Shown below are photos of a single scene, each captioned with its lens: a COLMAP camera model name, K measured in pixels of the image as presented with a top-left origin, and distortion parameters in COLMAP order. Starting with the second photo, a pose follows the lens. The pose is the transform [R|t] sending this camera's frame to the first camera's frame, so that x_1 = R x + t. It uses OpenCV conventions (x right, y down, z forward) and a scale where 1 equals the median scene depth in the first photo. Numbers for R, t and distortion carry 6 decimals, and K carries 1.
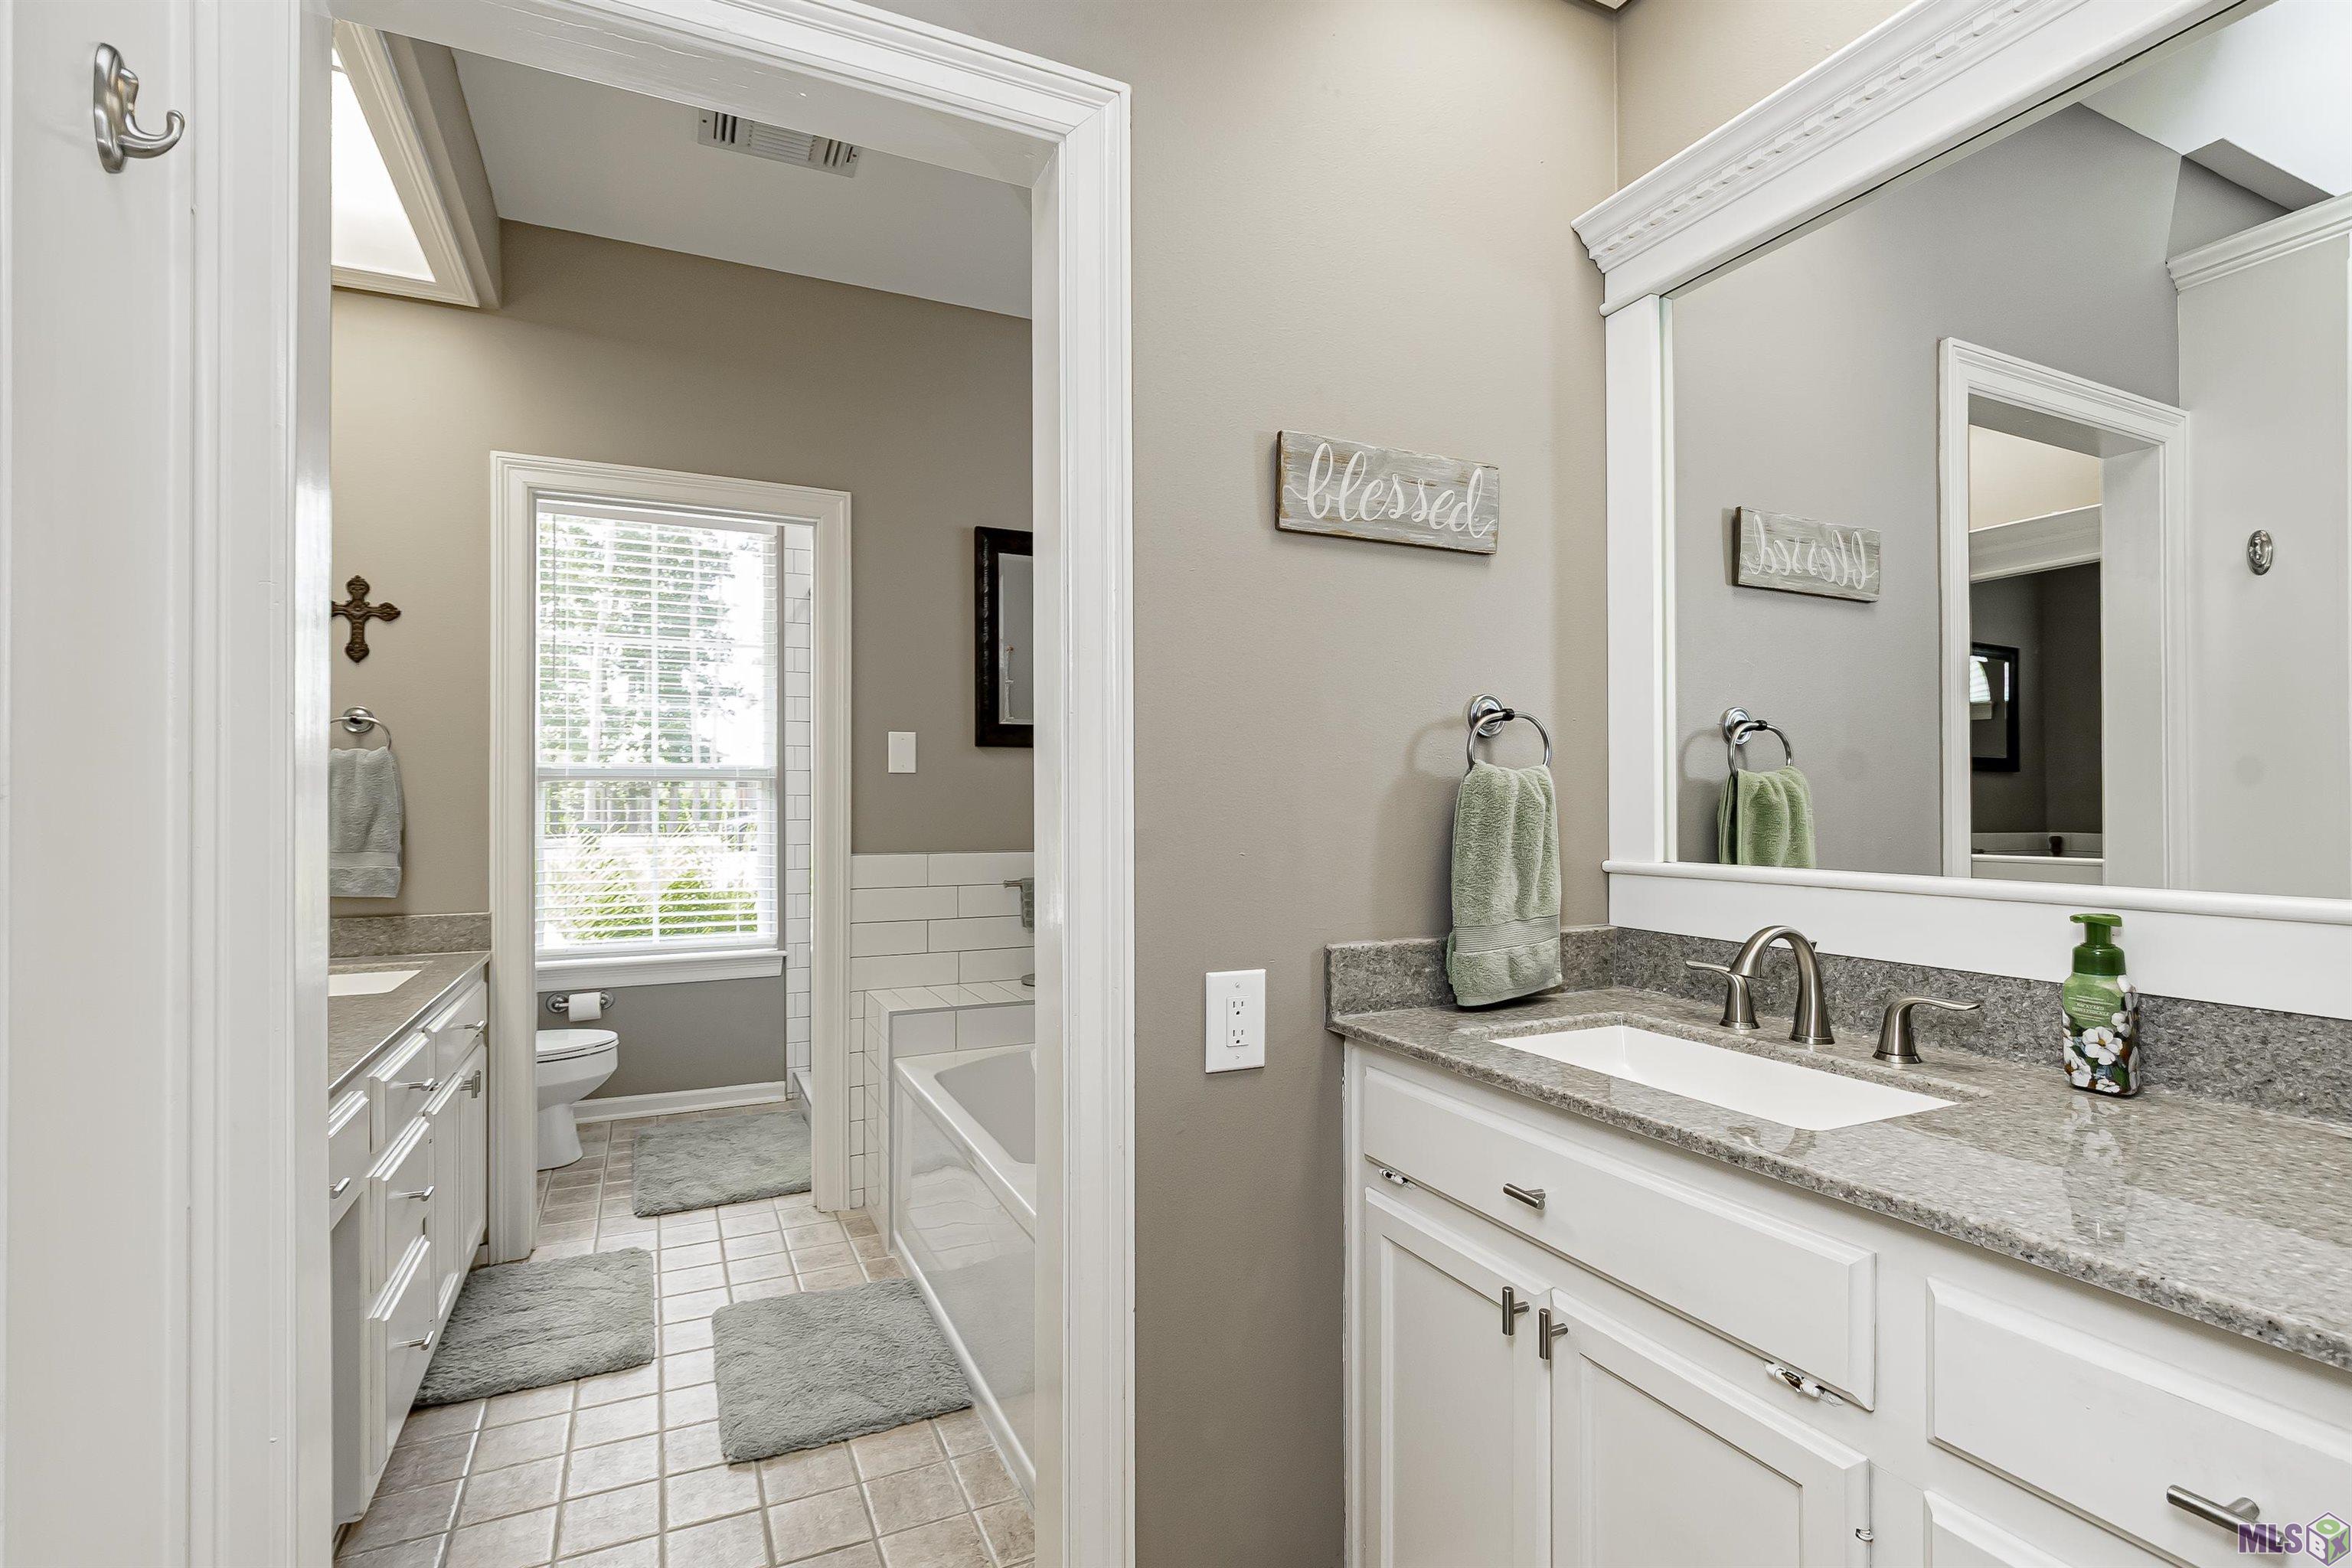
lens RADIAL K [[1050.1, 0, 1184.4], [0, 1050.1, 810.8], [0, 0, 1]] dist [-0.002039, -0.000245]
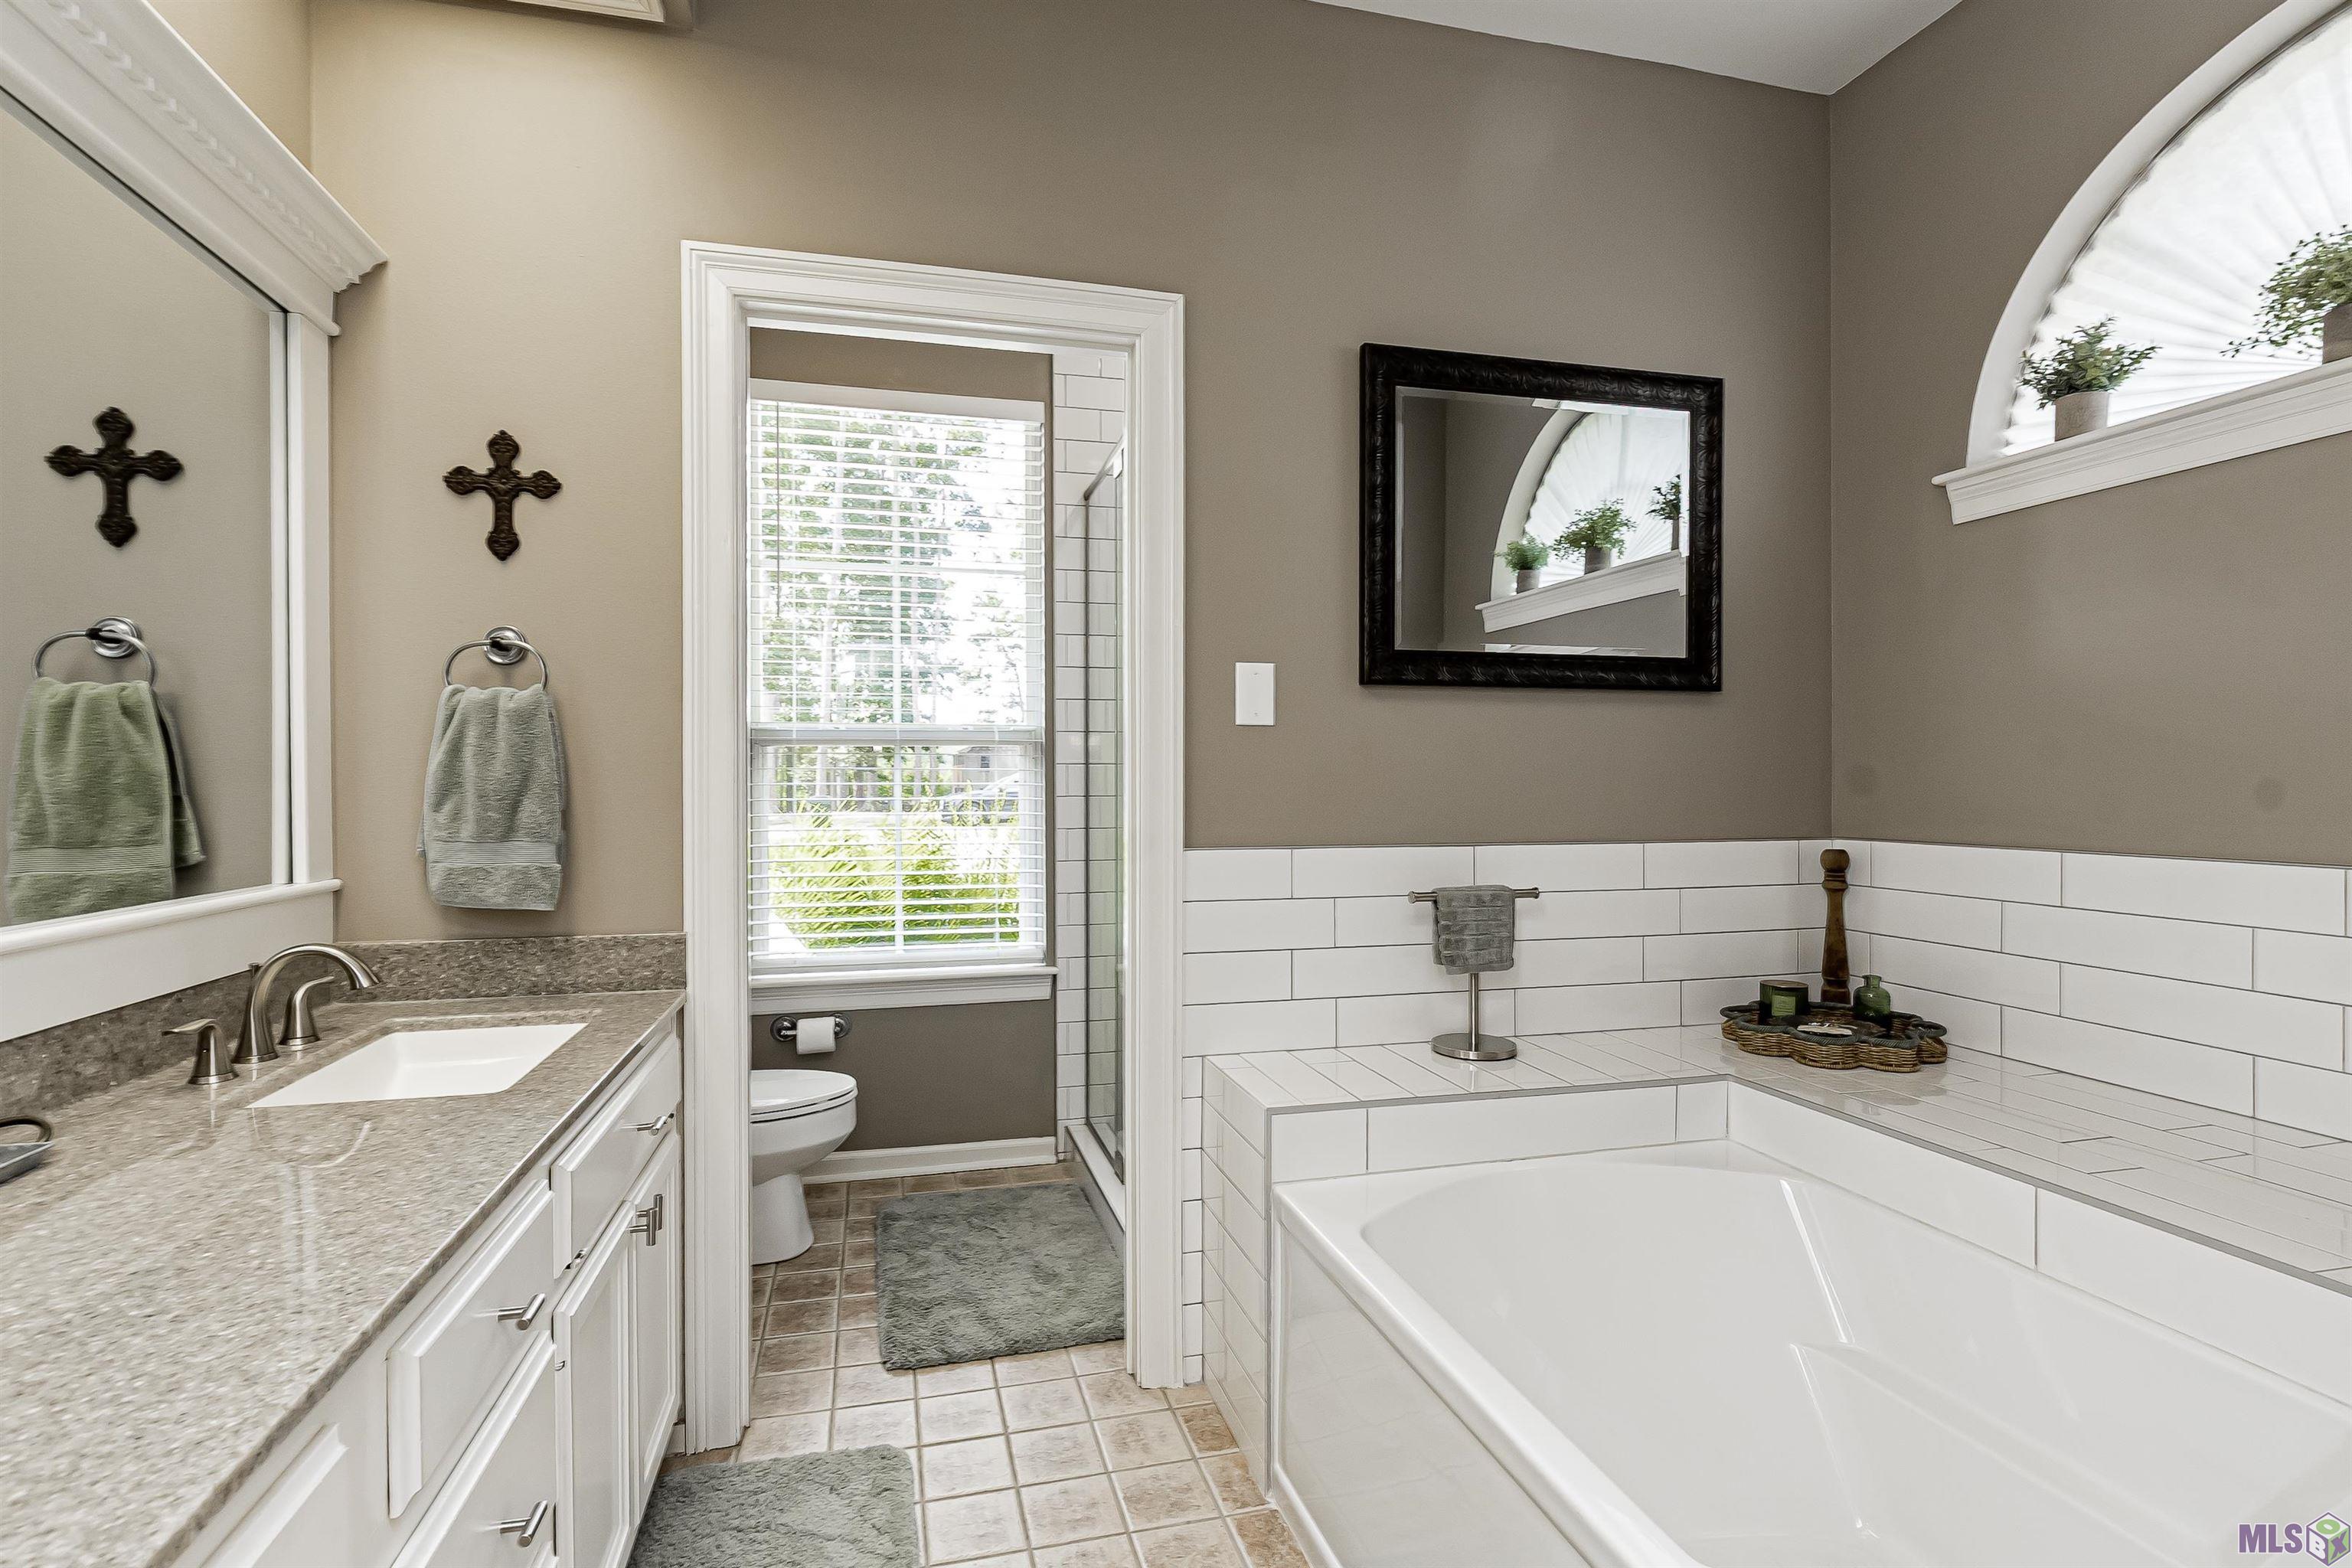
lens RADIAL K [[1071.0, 0, 1170.9], [0, 1071.0, 814.1], [0, 0, 1]] dist [-0.000622, -0.000577]
pose [[0.980113, 0.007682, -0.198290, -0.187295], [-0.002998, 0.999710, 0.023911, 0.003504], [0.198416, -0.022841, 0.979852, 0.331141]]
